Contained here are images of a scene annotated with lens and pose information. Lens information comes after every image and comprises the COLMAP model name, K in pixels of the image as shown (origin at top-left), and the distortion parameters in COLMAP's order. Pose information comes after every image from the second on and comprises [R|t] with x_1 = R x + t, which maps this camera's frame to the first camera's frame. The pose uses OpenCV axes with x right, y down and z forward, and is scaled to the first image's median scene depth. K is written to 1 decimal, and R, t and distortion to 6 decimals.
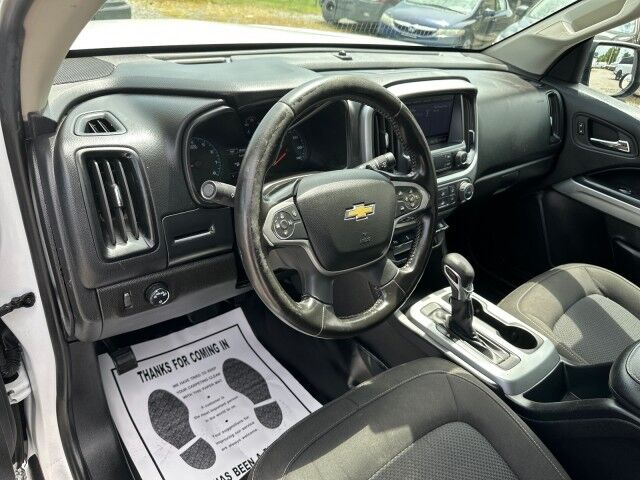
lens RADIAL K [[464.0, 0, 320.0], [0, 464.0, 240.0], [0, 0, 1]] dist [0.056782, -0.052138]
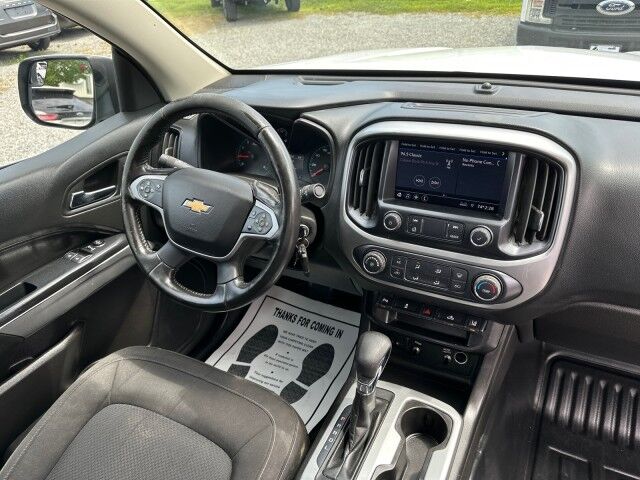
lens RADIAL K [[464.0, 0, 320.0], [0, 464.0, 240.0], [0, 0, 1]] dist [0.056782, -0.052138]
pose [[0.388569, 0.339957, -0.856413, 0.748403], [-0.381528, 0.905390, 0.186293, -0.193211], [0.838720, 0.254358, 0.481509, 0.417234]]
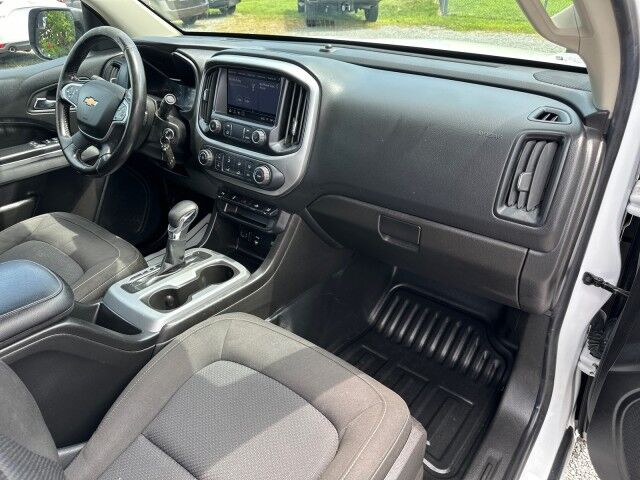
lens RADIAL K [[460.6, 0, 318.3], [0, 460.6, 239.0], [0, 0, 1]] dist [0.038423, -0.043933]
pose [[0.215147, 0.366510, -0.905198, 1.201604], [-0.477897, 0.847851, 0.229704, -0.255725], [0.851661, 0.383171, 0.357566, 0.765593]]
